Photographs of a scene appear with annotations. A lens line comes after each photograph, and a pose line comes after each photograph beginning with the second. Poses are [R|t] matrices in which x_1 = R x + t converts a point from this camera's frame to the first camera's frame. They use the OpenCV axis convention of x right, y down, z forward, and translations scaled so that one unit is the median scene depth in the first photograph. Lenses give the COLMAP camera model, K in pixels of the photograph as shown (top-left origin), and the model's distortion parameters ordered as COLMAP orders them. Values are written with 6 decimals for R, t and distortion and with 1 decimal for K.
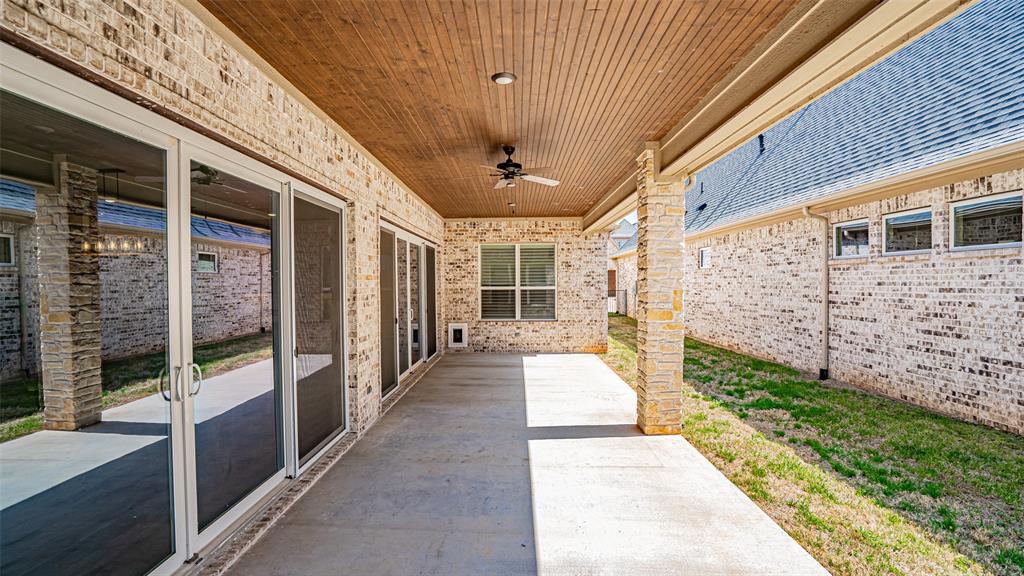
lens RADIAL K [[481.6, 0, 508.3], [0, 481.6, 290.8], [0, 0, 1]] dist [-0.025314, 0.001169]
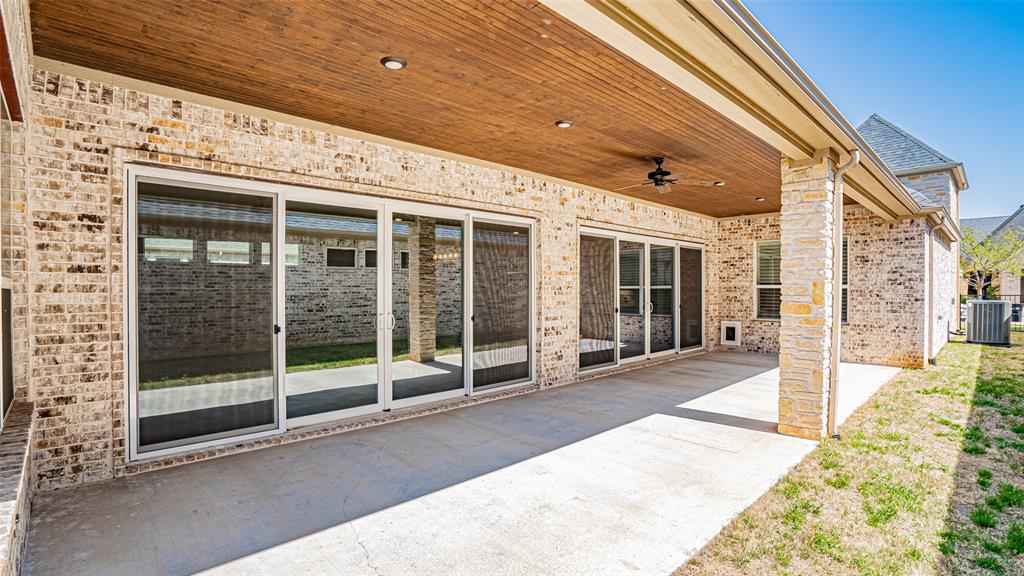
lens RADIAL K [[460.2, 0, 506.4], [0, 460.2, 284.4], [0, 0, 1]] dist [-0.009085, 0.001484]
pose [[0.731388, 0.003936, -0.681950, 0.513672], [-0.016013, 0.999807, -0.011404, 0.022319], [0.681773, 0.019261, 0.731310, -0.044884]]
